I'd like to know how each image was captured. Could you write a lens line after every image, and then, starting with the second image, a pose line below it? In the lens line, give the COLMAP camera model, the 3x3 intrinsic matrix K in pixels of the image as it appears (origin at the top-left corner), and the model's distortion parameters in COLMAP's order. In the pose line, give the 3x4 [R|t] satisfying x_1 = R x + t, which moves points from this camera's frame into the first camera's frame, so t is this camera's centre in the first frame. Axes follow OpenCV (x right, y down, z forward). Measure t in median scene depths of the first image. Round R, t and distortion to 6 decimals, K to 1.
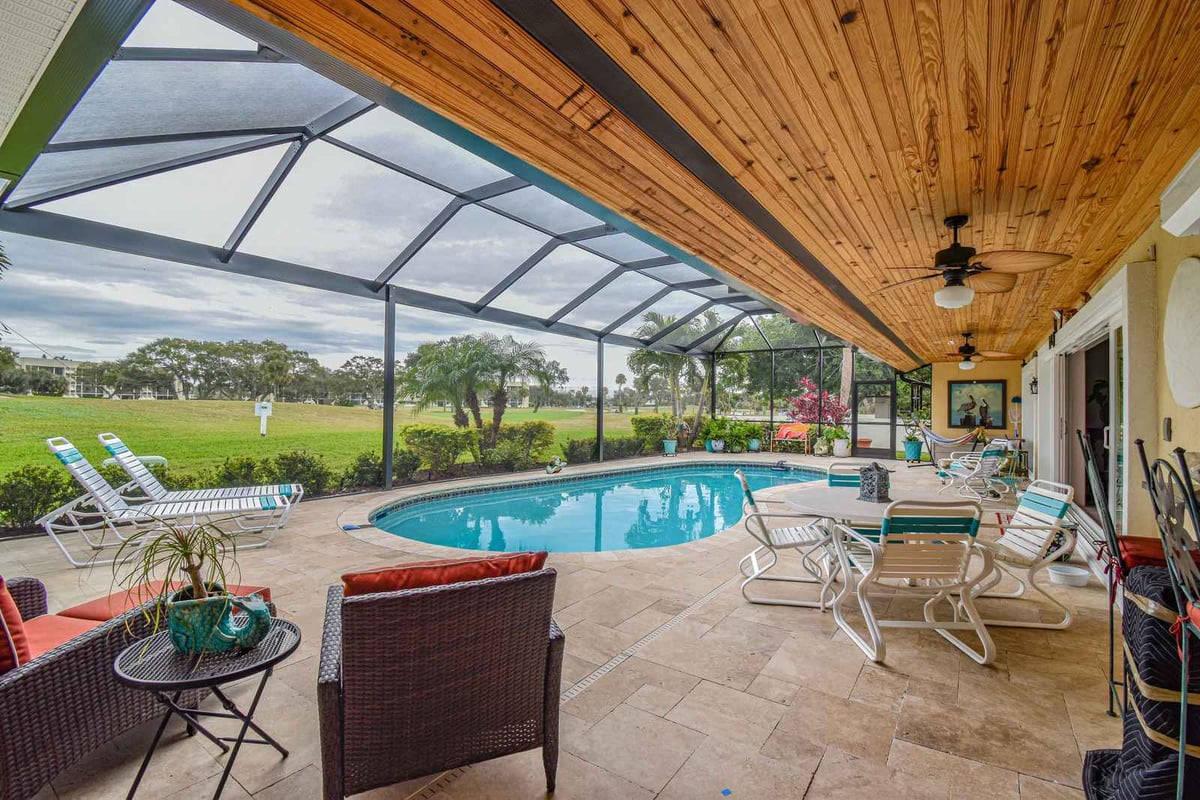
lens RADIAL K [[547.2, 0, 600.0], [0, 547.2, 400.0], [0, 0, 1]] dist [-0.001819, -0.000197]
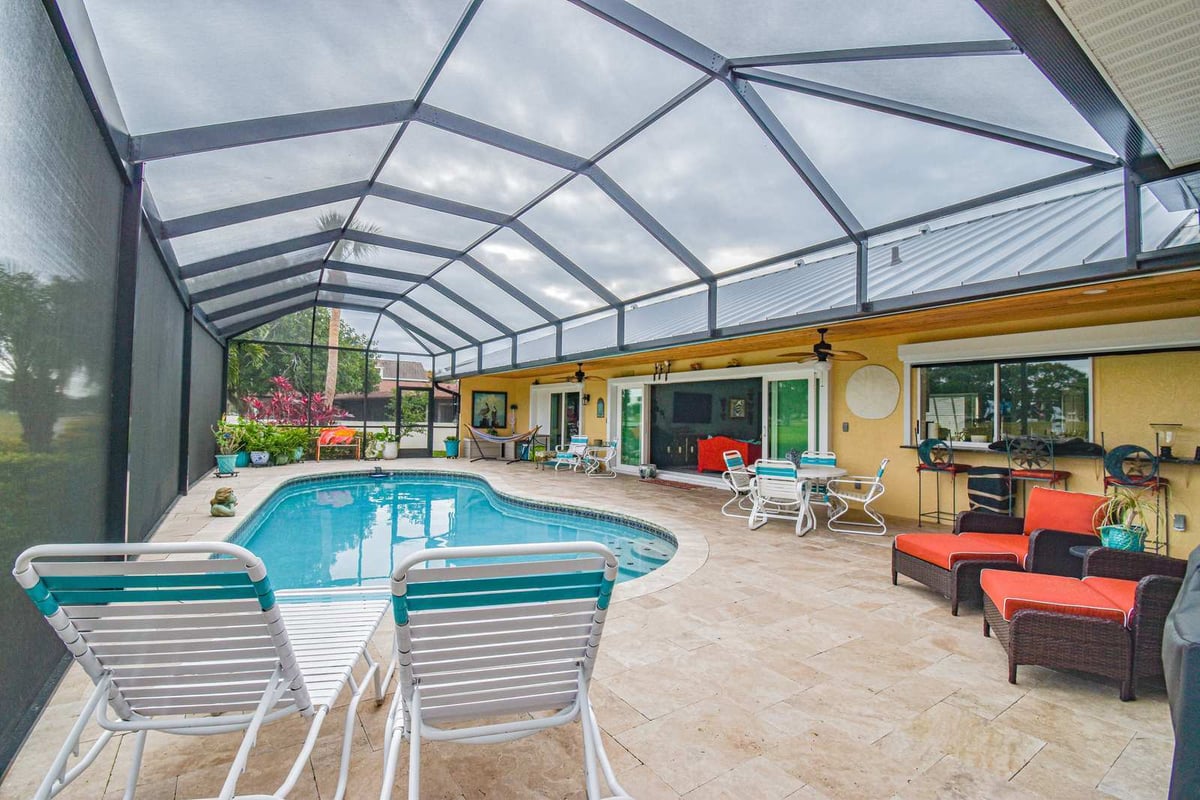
lens RADIAL K [[547.2, 0, 600.0], [0, 547.2, 400.0], [0, 0, 1]] dist [-0.001819, -0.000197]
pose [[0.352301, 0.022132, 0.935625, -0.440503], [-0.021240, 0.999652, -0.015649, -0.000686], [-0.935646, -0.014359, 0.352648, 0.295176]]
